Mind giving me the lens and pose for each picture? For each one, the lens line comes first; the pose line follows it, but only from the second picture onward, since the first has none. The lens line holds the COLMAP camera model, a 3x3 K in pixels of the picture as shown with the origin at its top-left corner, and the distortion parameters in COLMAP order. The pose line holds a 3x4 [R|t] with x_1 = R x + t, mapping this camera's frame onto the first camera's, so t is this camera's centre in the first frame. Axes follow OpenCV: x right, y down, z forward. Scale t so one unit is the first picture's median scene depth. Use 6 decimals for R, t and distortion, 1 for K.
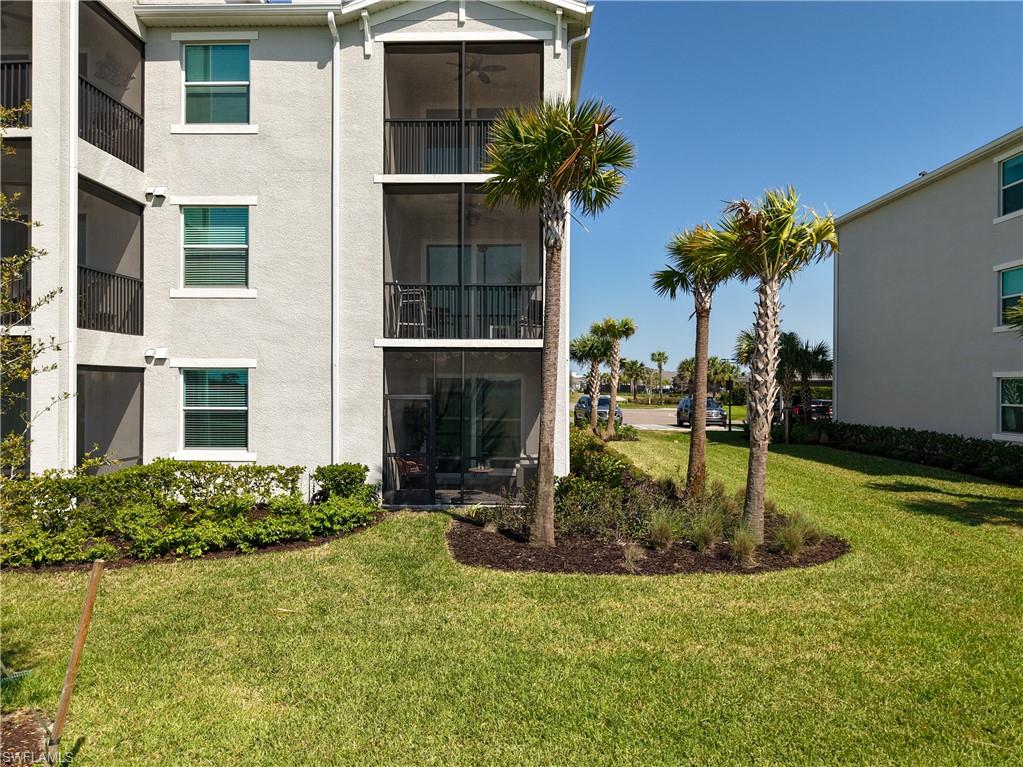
lens RADIAL K [[710.4, 0, 511.5], [0, 710.4, 383.5], [0, 0, 1]] dist [0.002515, -0.001173]
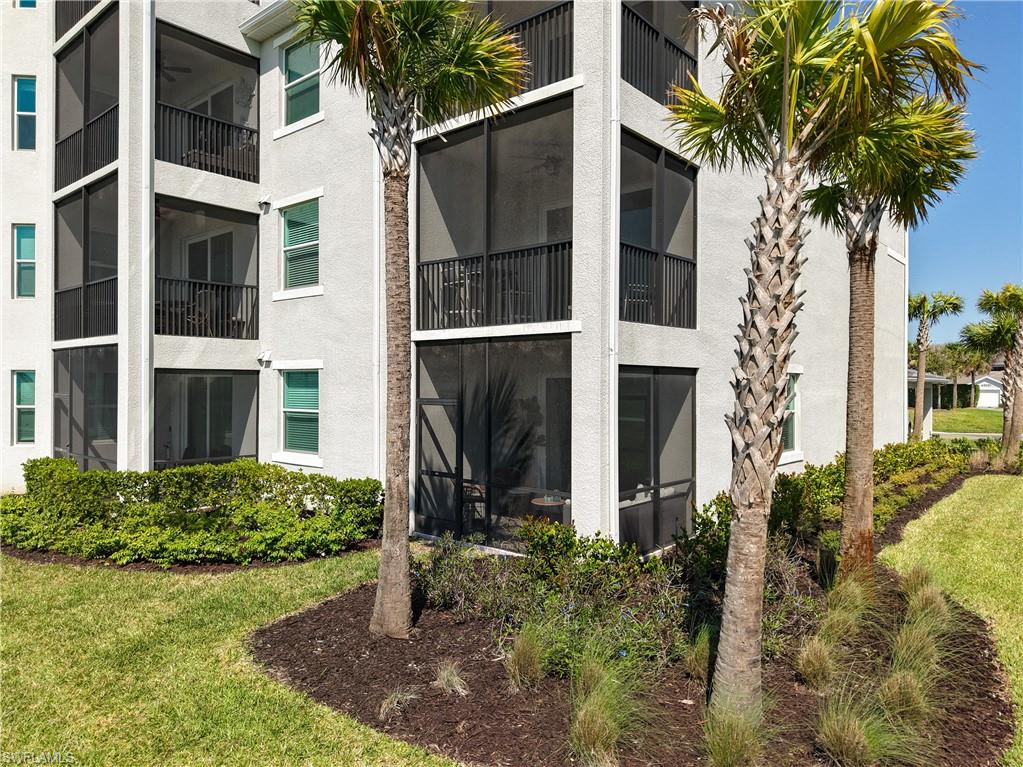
lens RADIAL K [[710.4, 0, 511.5], [0, 710.4, 383.5], [0, 0, 1]] dist [0.002515, -0.001173]
pose [[0.760351, -0.002639, -0.649507, 0.442881], [0.002953, 0.999995, -0.000606, -0.001022], [0.649505, -0.001458, 0.760356, 0.446122]]
